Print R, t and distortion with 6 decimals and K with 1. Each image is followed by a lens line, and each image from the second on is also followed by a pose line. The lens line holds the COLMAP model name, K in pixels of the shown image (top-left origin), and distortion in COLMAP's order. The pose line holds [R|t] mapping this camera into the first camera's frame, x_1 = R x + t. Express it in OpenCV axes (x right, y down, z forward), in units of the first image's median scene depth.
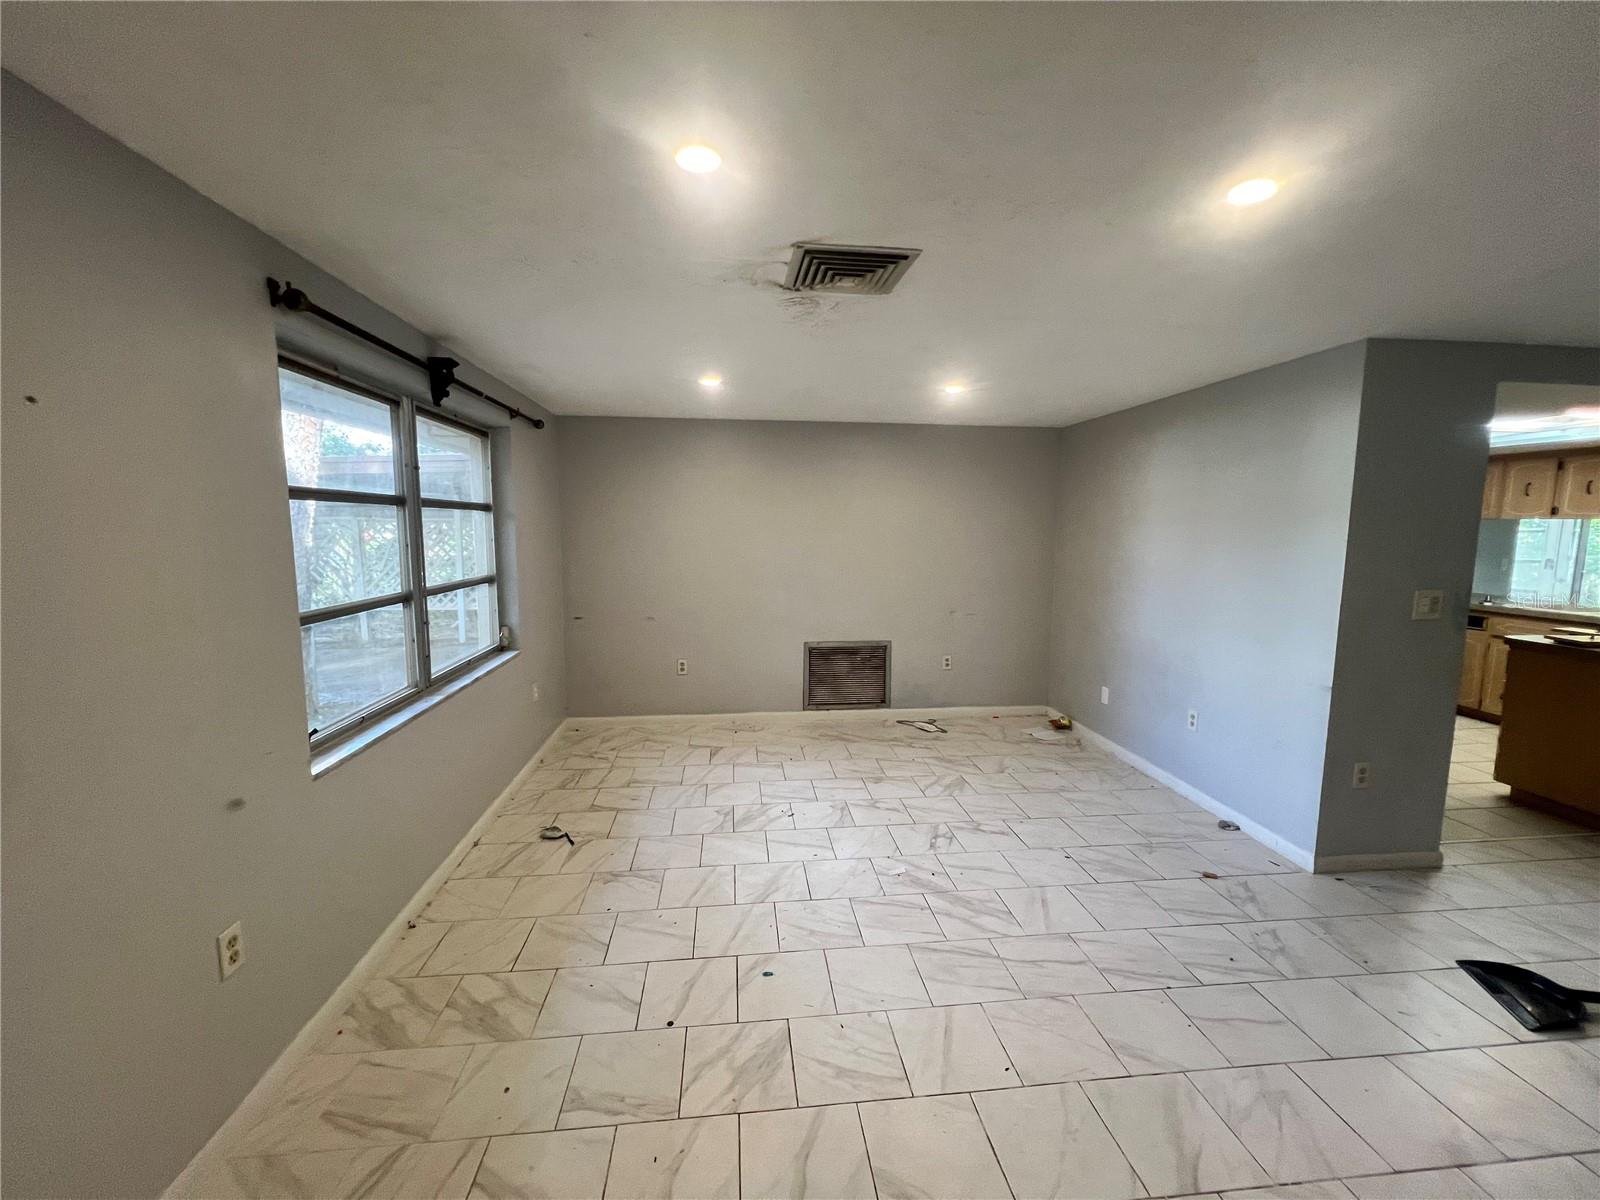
lens RADIAL K [[643.0, 0, 804.4], [0, 643.0, 593.5], [0, 0, 1]] dist [-0.001716, 0.000179]
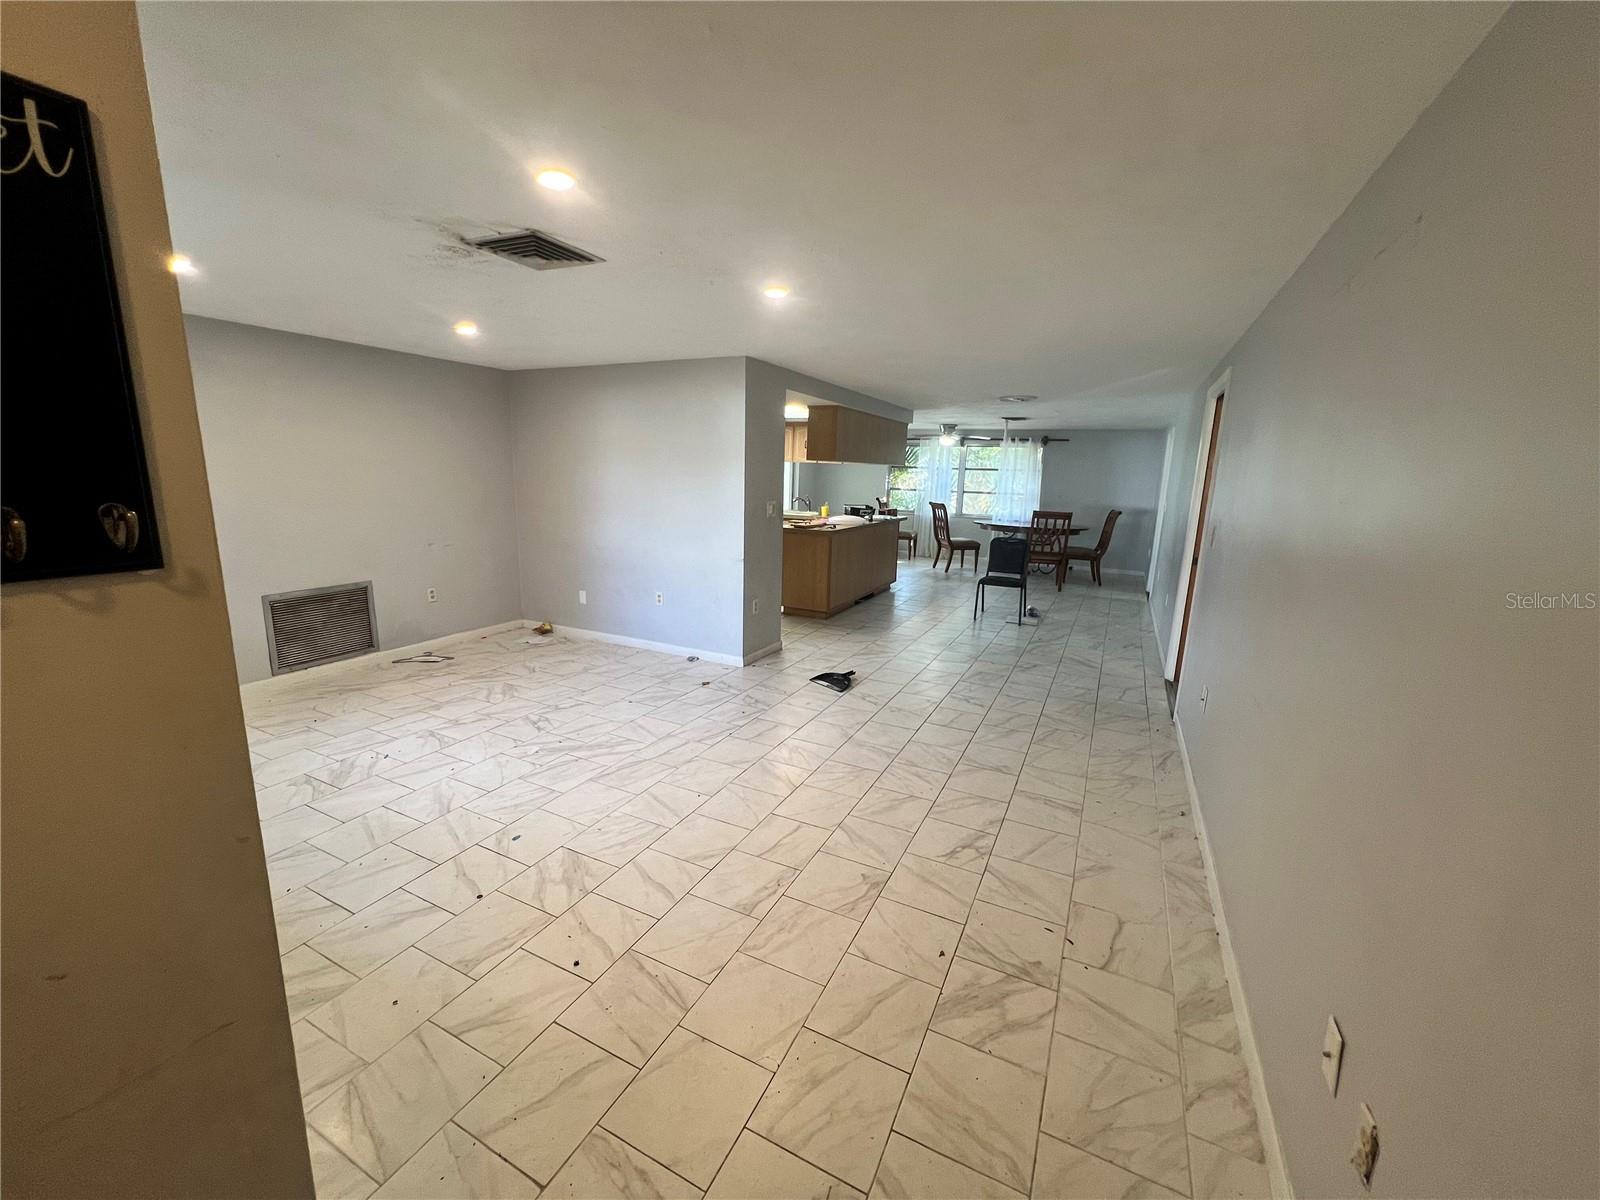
lens RADIAL K [[638.9, 0, 802.1], [0, 638.9, 603.3], [0, 0, 1]] dist [0.000248, 0.000102]
pose [[0.536333, -0.167935, 0.827130, -0.444388], [0.066688, 0.985373, 0.156821, 0.001503], [-0.841368, -0.028949, 0.539687, -0.059114]]
